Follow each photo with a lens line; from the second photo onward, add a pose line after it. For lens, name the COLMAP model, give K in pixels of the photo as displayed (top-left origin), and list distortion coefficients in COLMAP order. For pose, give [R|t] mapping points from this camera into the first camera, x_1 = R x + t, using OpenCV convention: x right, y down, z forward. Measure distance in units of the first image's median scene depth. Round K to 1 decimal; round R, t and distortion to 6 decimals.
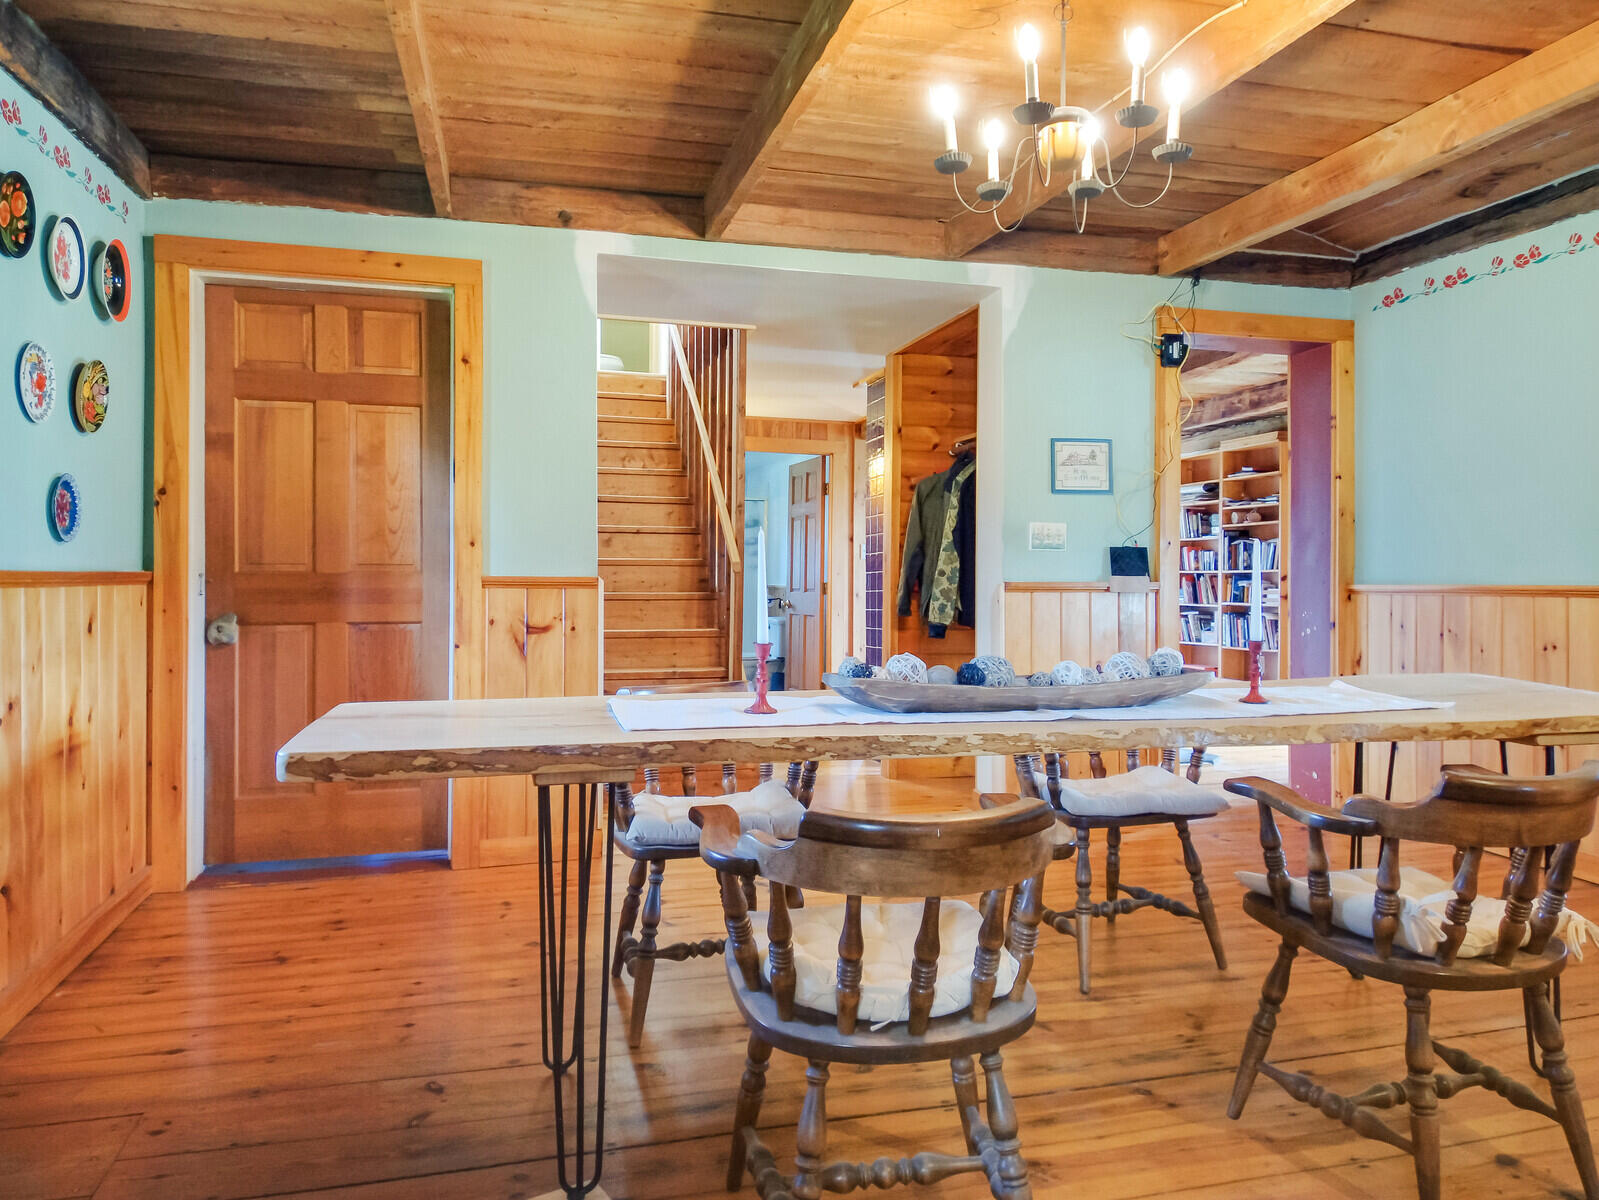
lens RADIAL K [[1129.8, 0, 800.4], [0, 1129.8, 558.3], [0, 0, 1]] dist [0.088034, -0.093363]
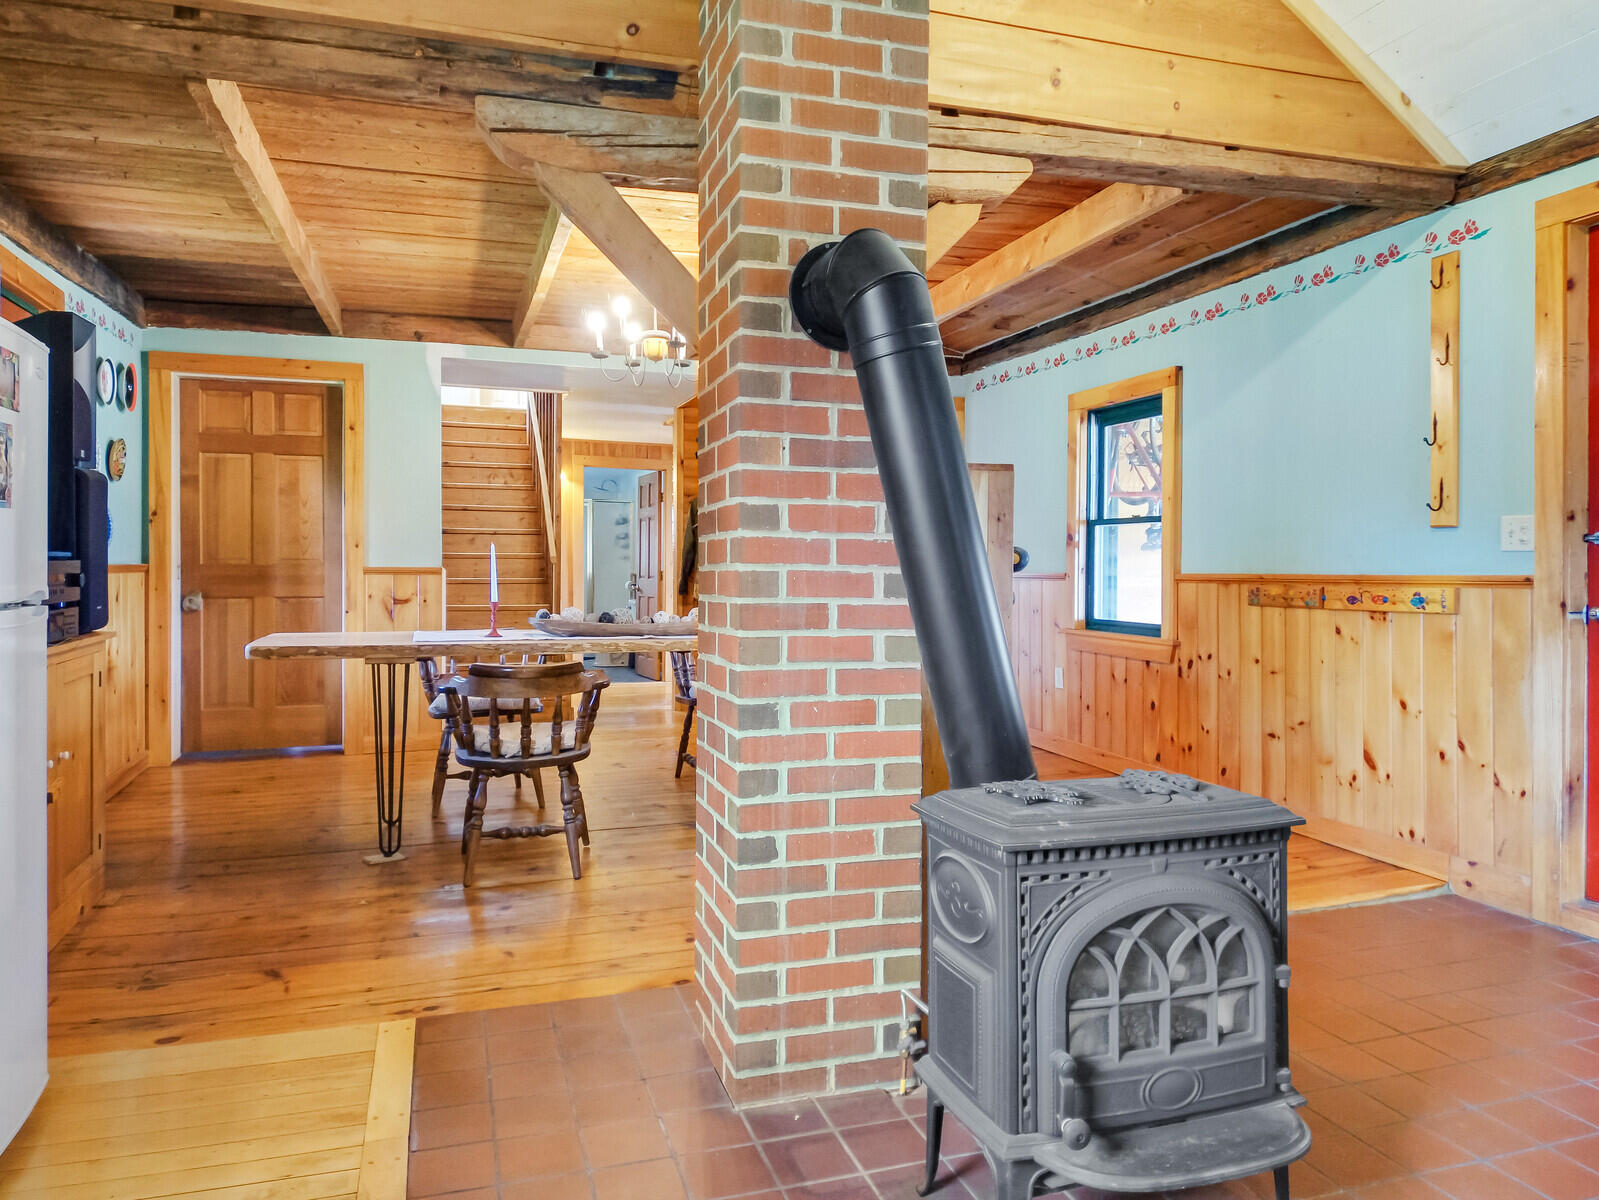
lens RADIAL K [[1129.8, 0, 800.4], [0, 1129.8, 558.3], [0, 0, 1]] dist [0.088034, -0.093363]
pose [[0.998405, 0.000445, 0.056463, 0.229897], [-0.001034, 0.999945, 0.010408, -0.013086], [-0.056456, -0.010450, 0.998350, -0.596869]]
